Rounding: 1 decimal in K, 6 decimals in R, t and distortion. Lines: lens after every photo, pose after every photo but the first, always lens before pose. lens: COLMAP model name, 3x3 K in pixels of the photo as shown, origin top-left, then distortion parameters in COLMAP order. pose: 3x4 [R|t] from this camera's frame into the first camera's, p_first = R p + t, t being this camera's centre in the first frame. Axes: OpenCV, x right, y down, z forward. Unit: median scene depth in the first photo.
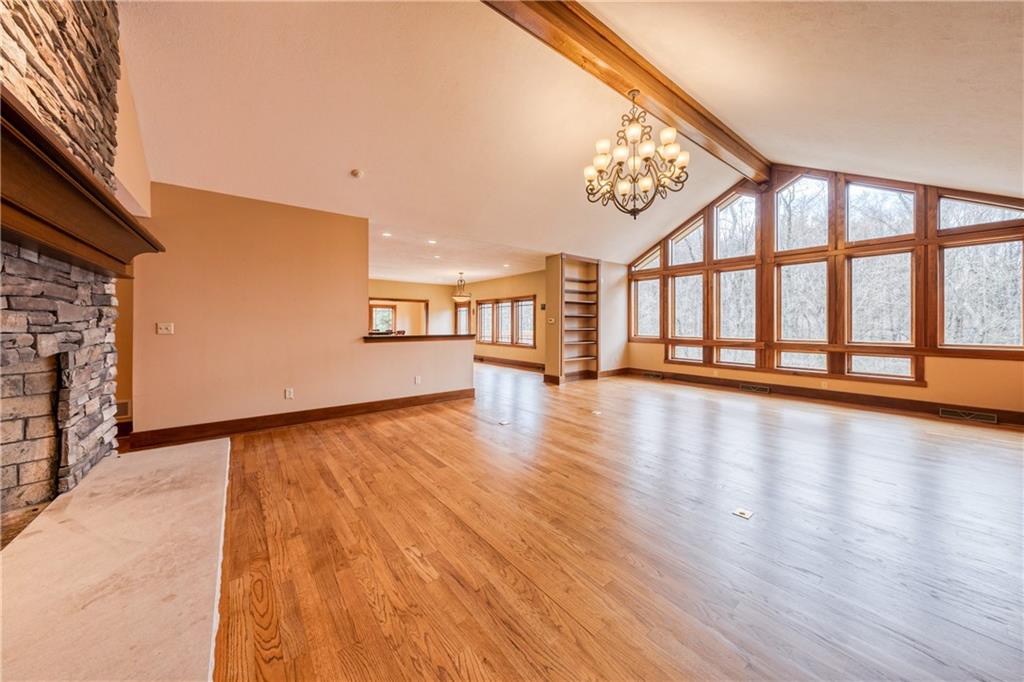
lens RADIAL K [[354.9, 0, 502.5], [0, 354.9, 323.1], [0, 0, 1]] dist [0.005041, -0.000899]
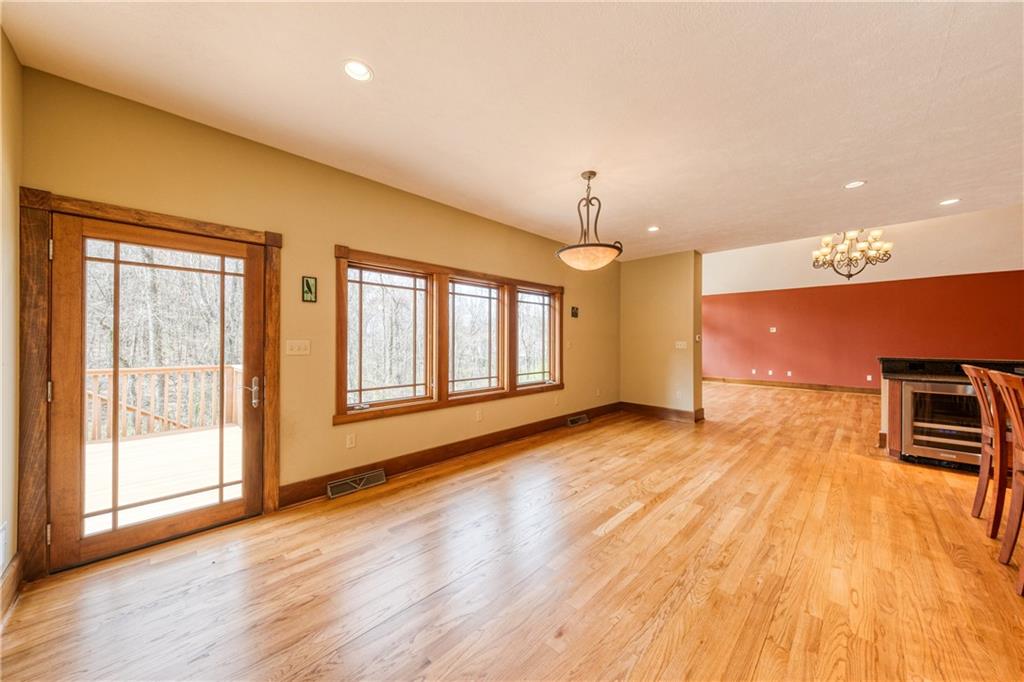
lens RADIAL K [[354.9, 0, 509.7], [0, 354.9, 342.6], [0, 0, 1]] dist [0.005041, -0.000899]
pose [[-0.166839, -0.004338, 0.985975, -0.529063], [-0.000728, 0.999991, 0.004277, 0.001067], [-0.985984, -0.000005, -0.166841, 1.471316]]
